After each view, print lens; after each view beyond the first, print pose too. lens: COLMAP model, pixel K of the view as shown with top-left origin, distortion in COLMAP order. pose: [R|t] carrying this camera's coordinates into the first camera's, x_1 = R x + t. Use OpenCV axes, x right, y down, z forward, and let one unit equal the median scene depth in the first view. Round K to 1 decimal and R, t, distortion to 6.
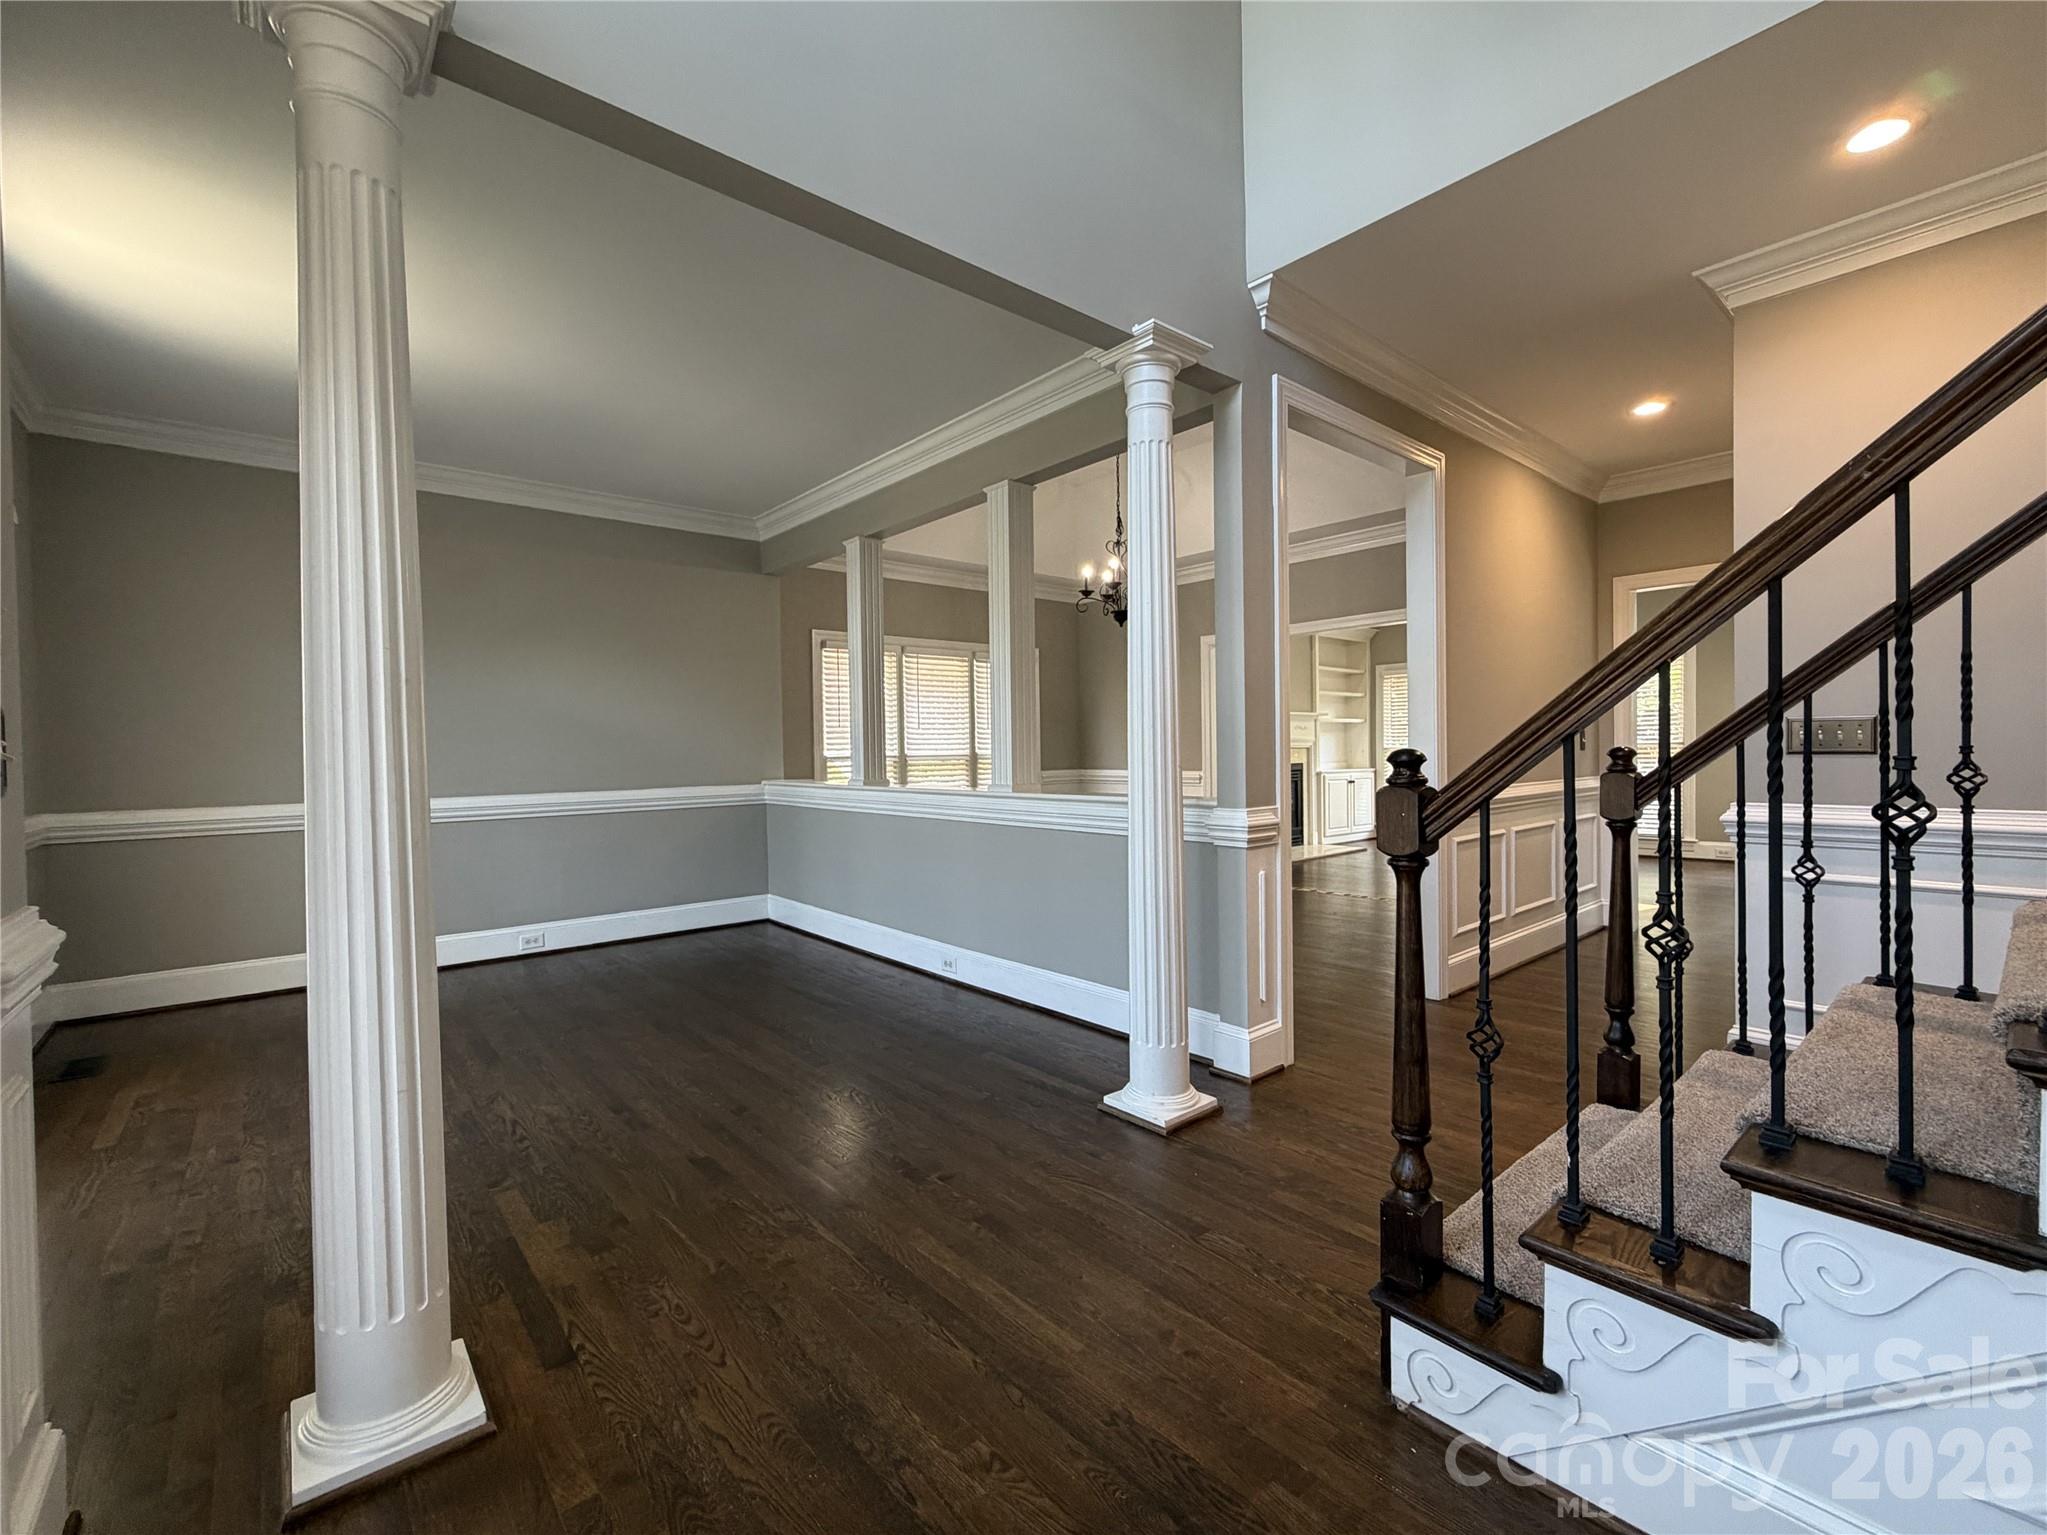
lens RADIAL K [[846.1, 0, 1016.8], [0, 846.1, 769.0], [0, 0, 1]] dist [0.000782, -0.000248]
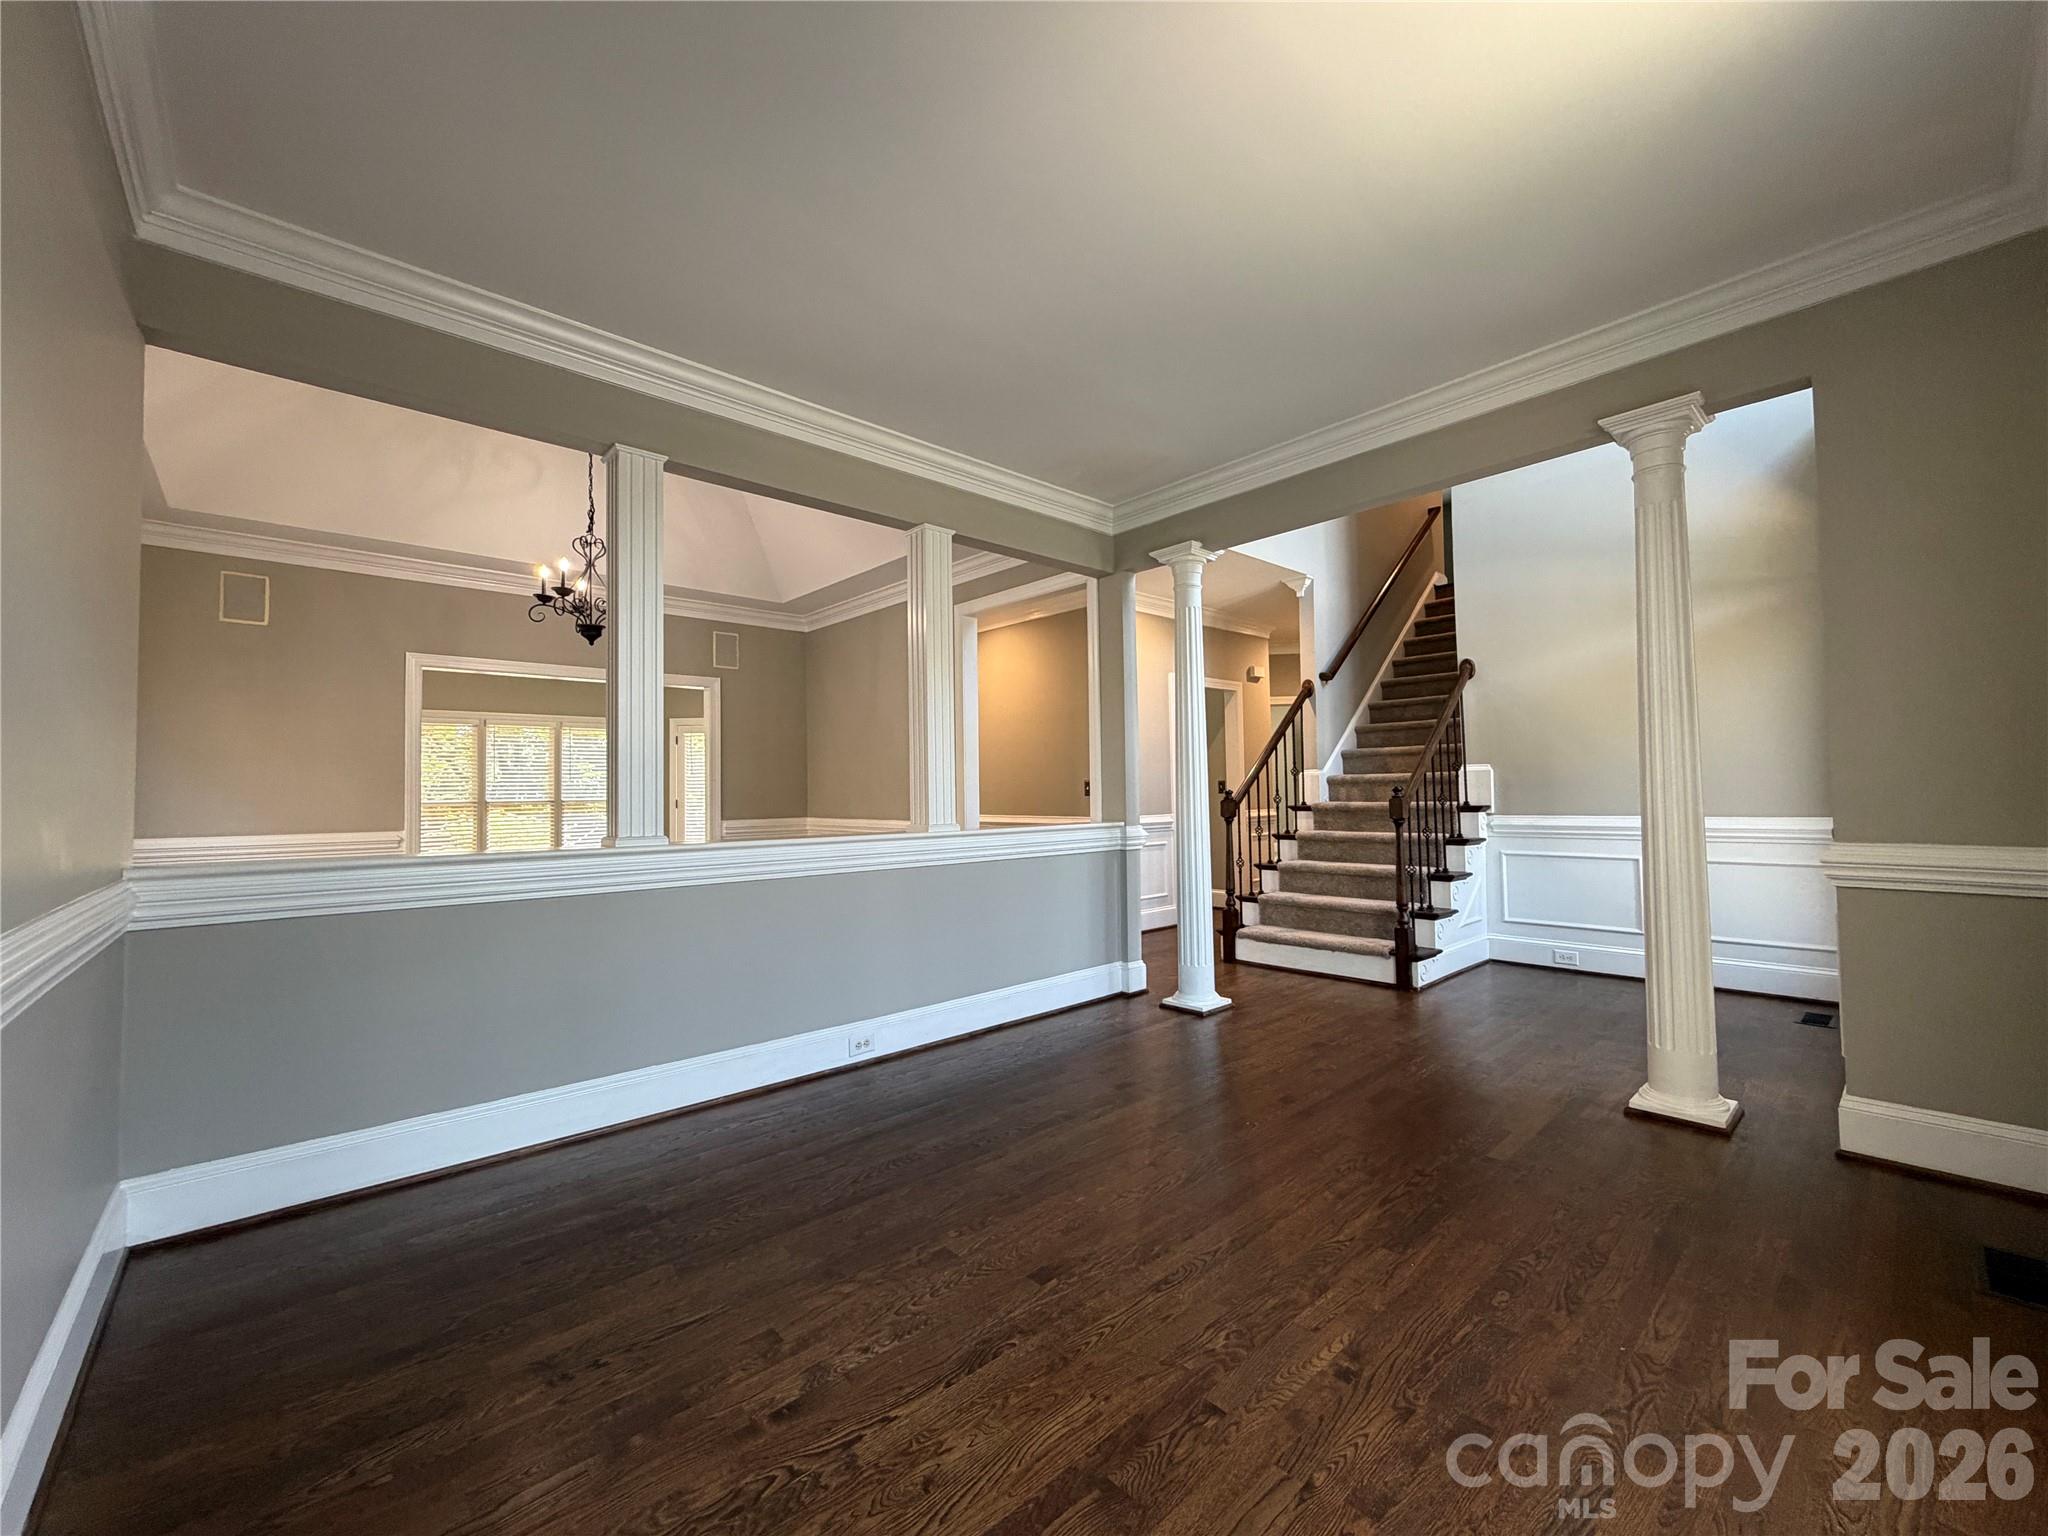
lens RADIAL K [[846.5, 0, 1017.3], [0, 846.5, 769.5], [0, 0, 1]] dist [0.000782, -0.000248]
pose [[-0.027402, 0.037828, 0.998908, -1.072863], [0.034761, 0.998715, -0.036867, -0.008188], [-0.999020, 0.033713, -0.028682, 0.985060]]
